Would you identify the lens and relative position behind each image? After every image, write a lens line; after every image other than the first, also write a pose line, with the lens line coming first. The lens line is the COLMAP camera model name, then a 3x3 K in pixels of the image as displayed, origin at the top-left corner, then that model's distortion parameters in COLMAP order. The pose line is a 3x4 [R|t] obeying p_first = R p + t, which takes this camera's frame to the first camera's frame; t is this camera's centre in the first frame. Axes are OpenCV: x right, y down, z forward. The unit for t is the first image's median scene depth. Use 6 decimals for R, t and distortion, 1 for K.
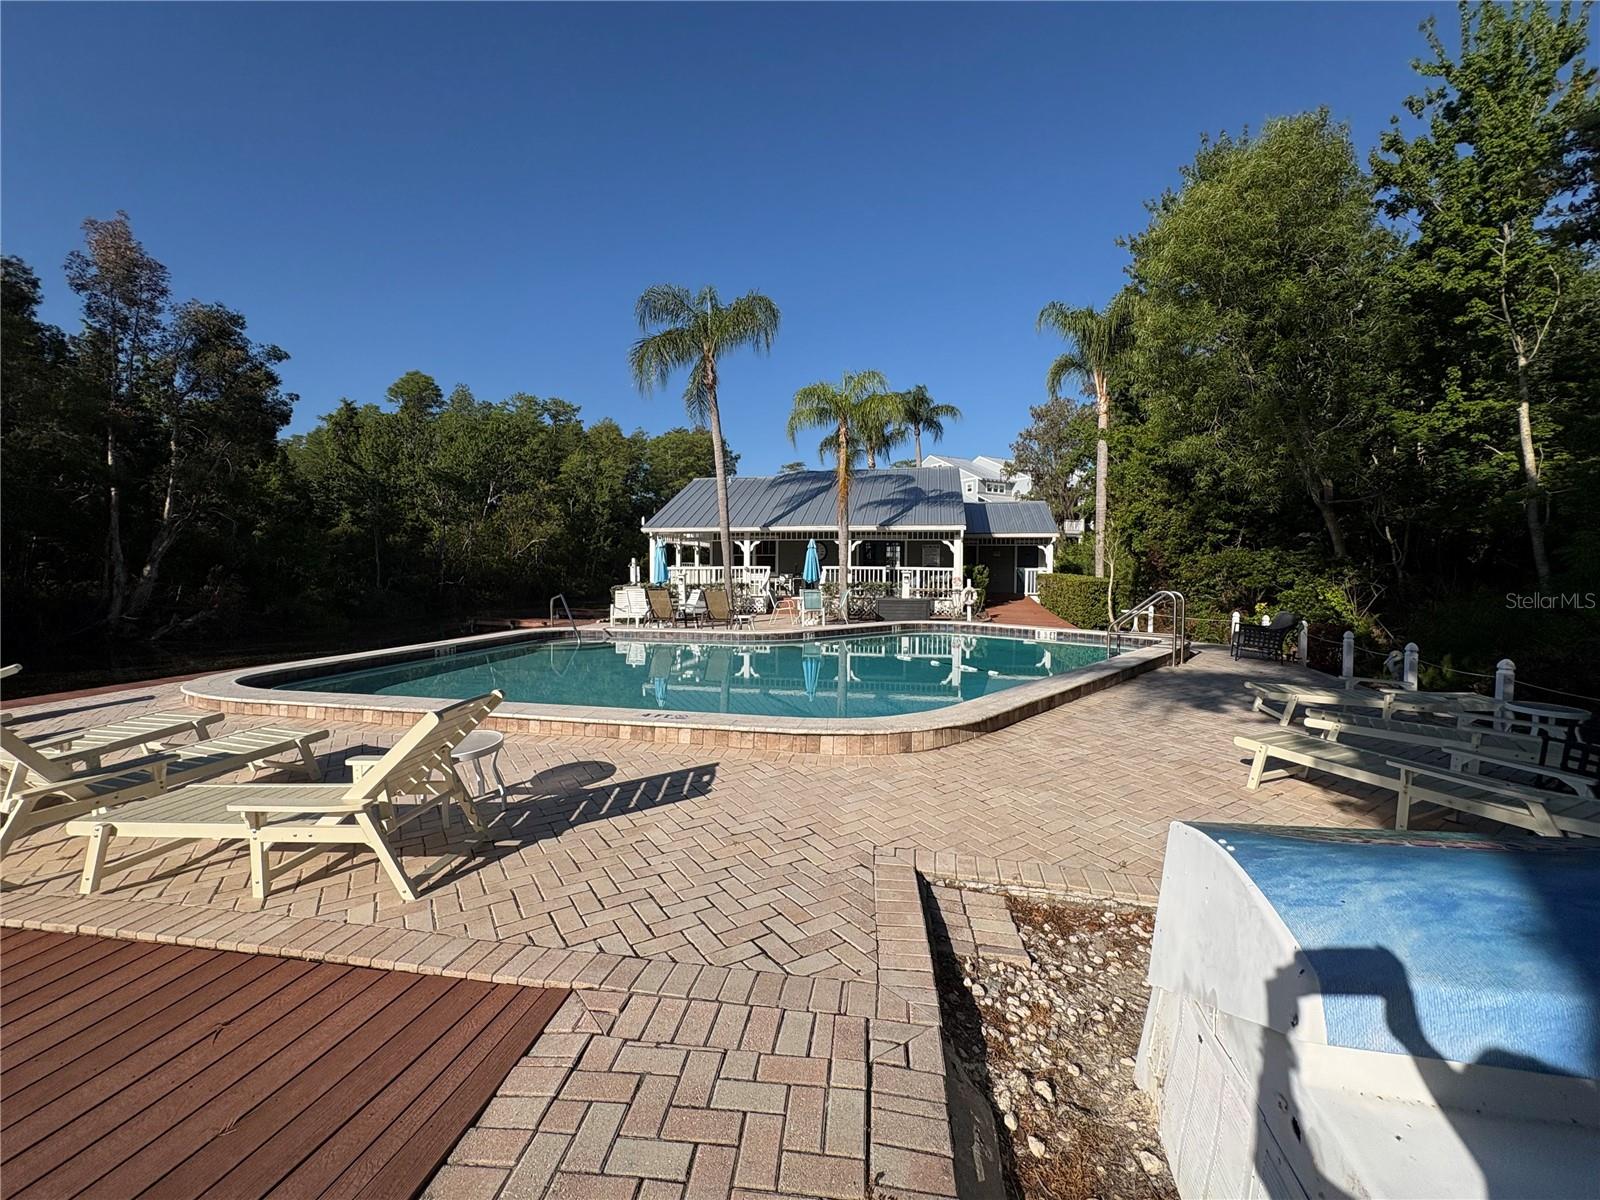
lens RADIAL K [[626.9, 0, 801.5], [0, 626.9, 602.6], [0, 0, 1]] dist [-0.004189, -0.000170]
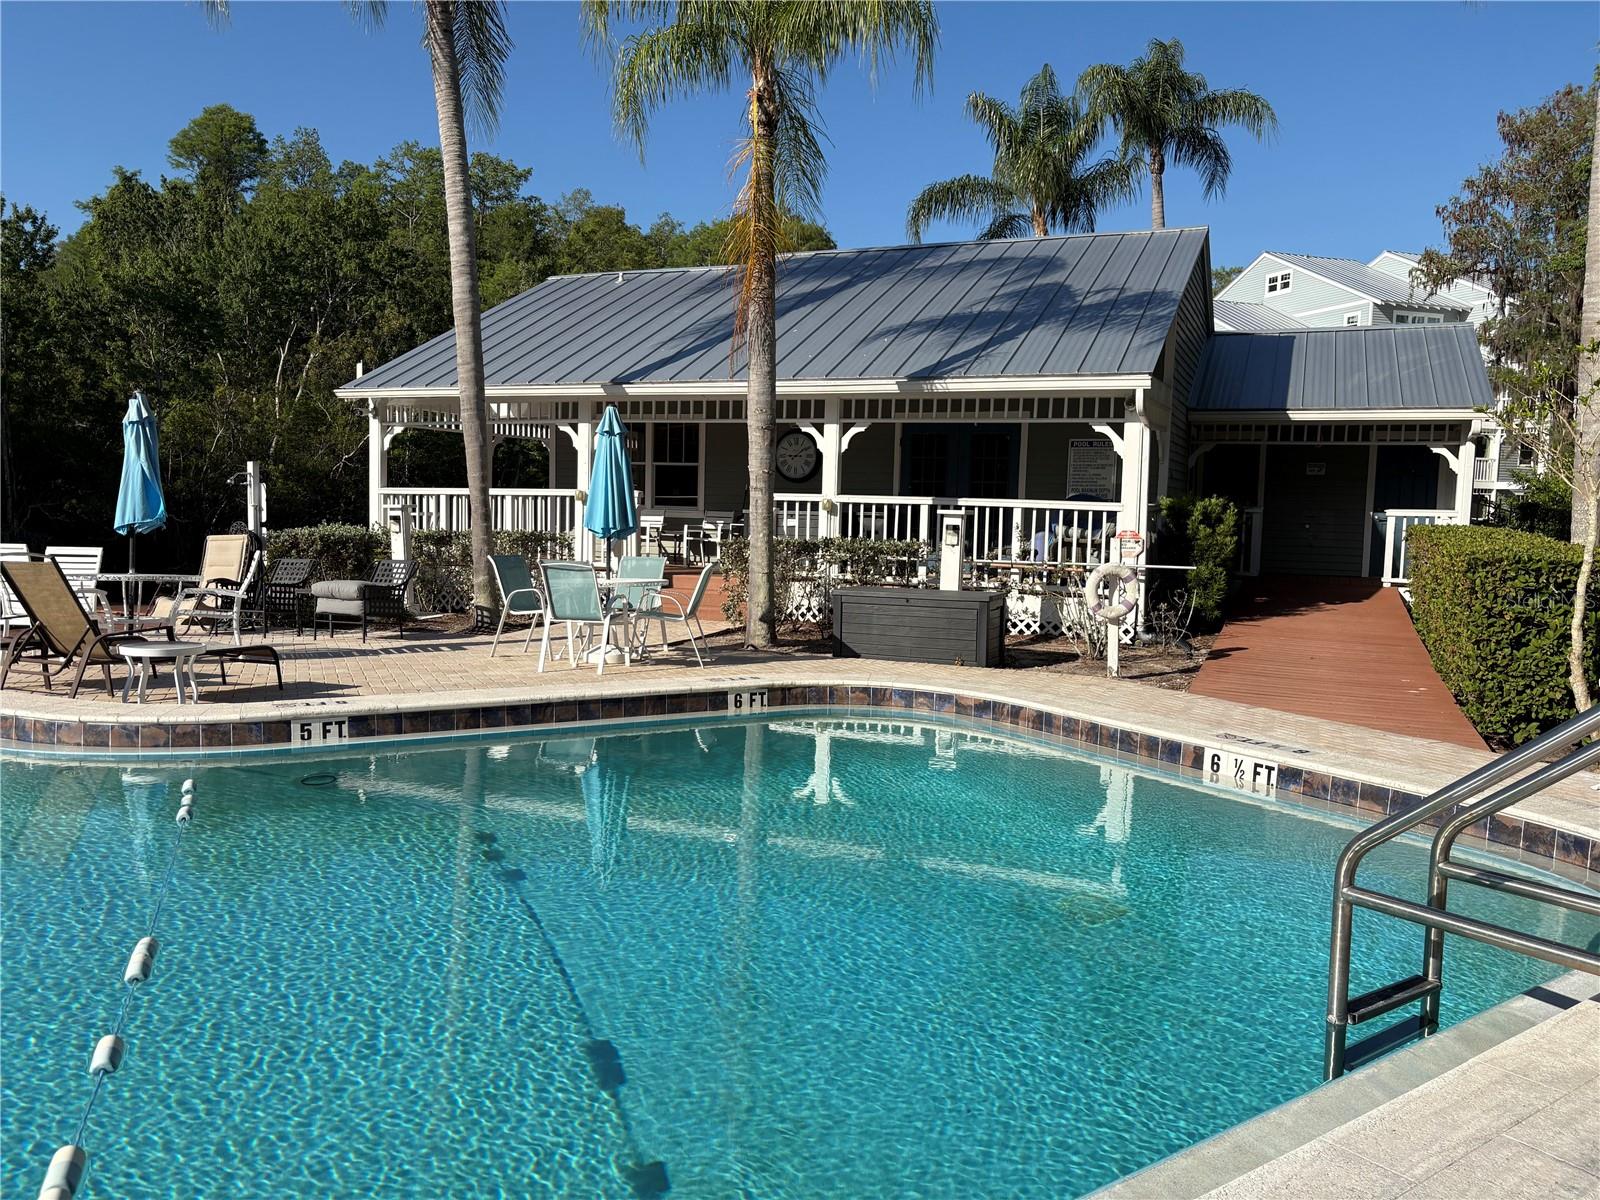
lens RADIAL K [[1214.6, 0, 793.3], [0, 1214.6, 599.7], [0, 0, 1]] dist [0.045917, -0.048072]
pose [[0.981586, 0.033925, -0.187987, 0.180274], [-0.029099, 0.999174, 0.028375, -0.015166], [0.188794, -0.022382, 0.981762, 0.287980]]
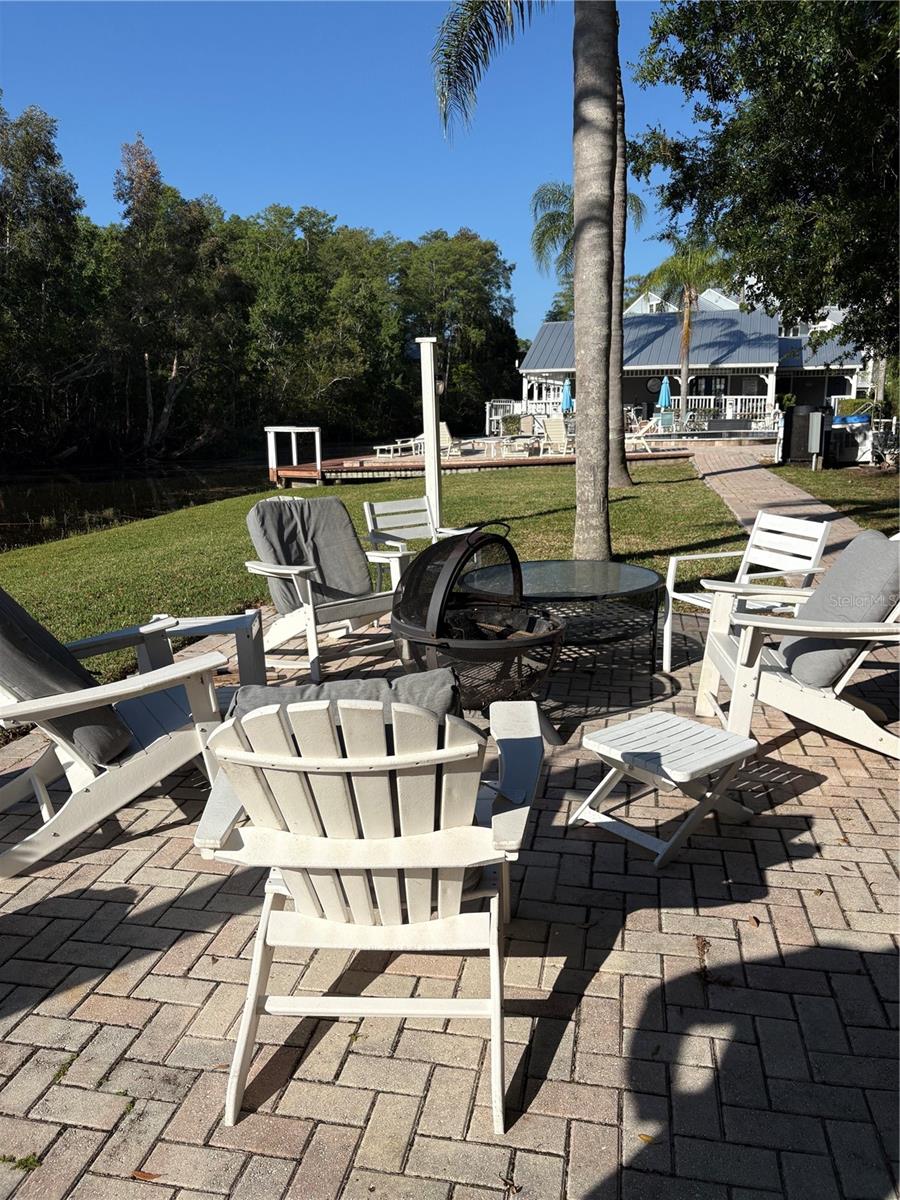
lens RADIAL K [[910.9, 0, 456.7], [0, 910.9, 599.4], [0, 0, 1]] dist [0.045917, -0.048072]
pose [[0.995026, 0.004696, -0.099505, -0.195586], [0.010141, 0.988923, 0.148081, 0.069785], [0.099098, -0.148353, 0.983957, -0.941720]]
